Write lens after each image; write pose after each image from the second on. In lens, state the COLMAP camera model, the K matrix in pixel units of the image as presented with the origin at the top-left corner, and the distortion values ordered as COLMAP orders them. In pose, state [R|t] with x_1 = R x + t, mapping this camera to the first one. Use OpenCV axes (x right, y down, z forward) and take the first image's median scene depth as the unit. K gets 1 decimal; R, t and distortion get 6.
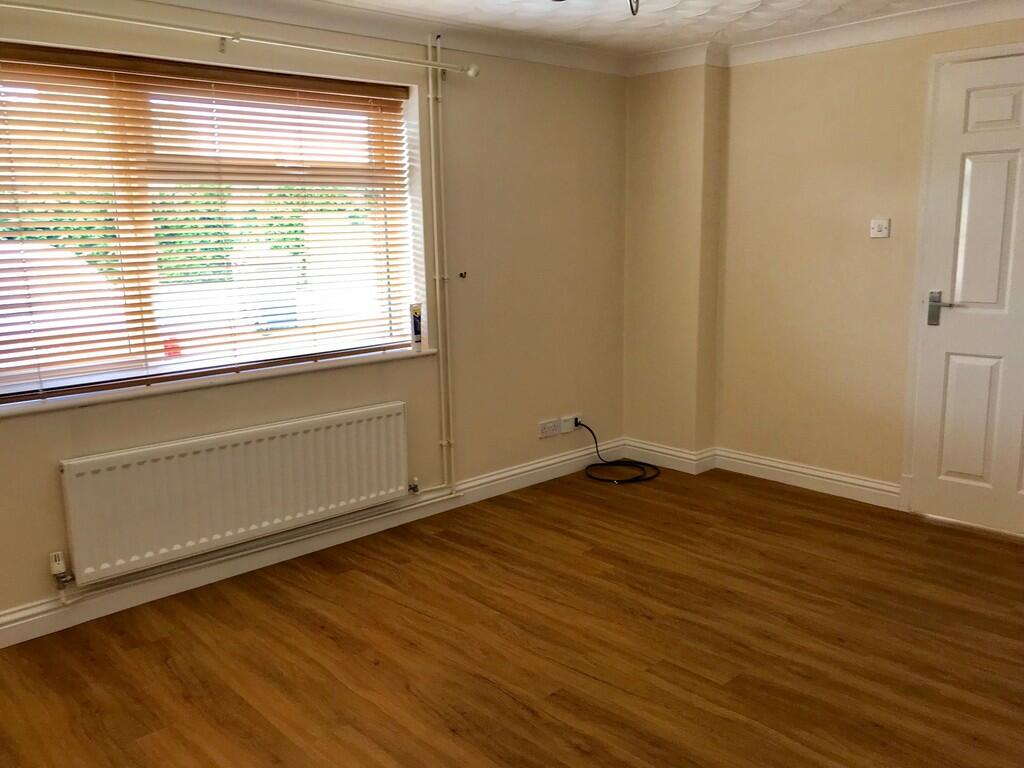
lens RADIAL K [[846.0, 0, 514.2], [0, 846.0, 383.3], [0, 0, 1]] dist [0.028265, 0.005464]
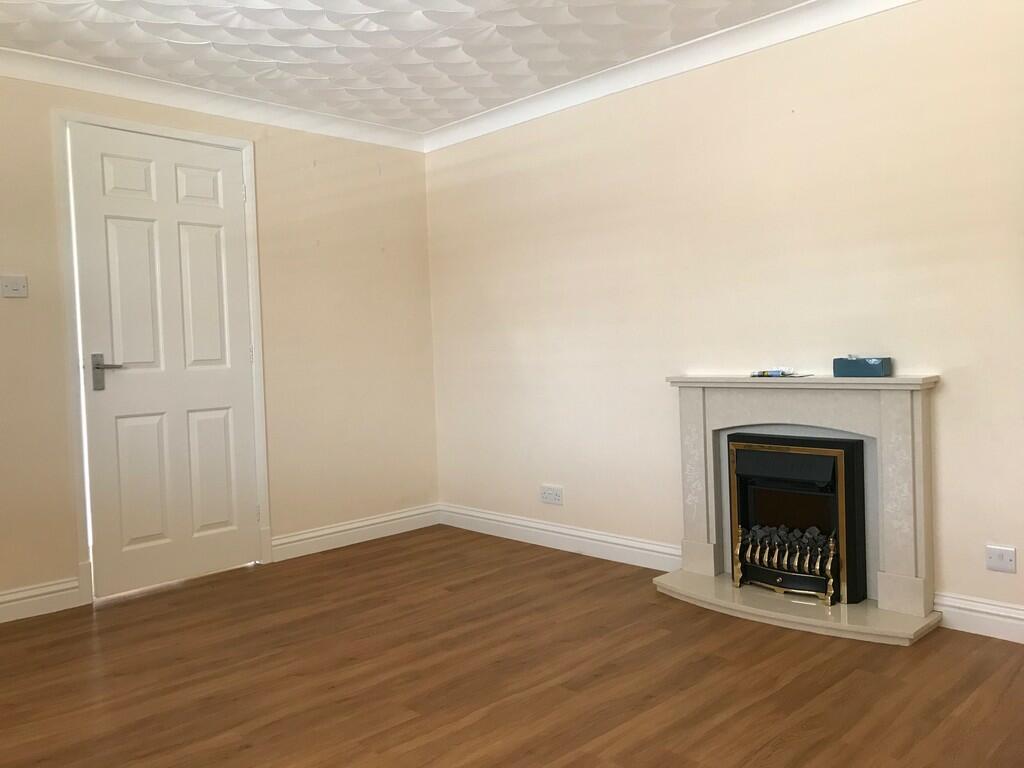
lens RADIAL K [[846.0, 0, 514.3], [0, 846.0, 382.8], [0, 0, 1]] dist [0.028265, 0.005464]
pose [[-0.019972, -0.022815, 0.999540, -0.558679], [0.216186, 0.975990, 0.026597, -0.001840], [-0.976148, 0.216617, -0.014561, 0.689199]]
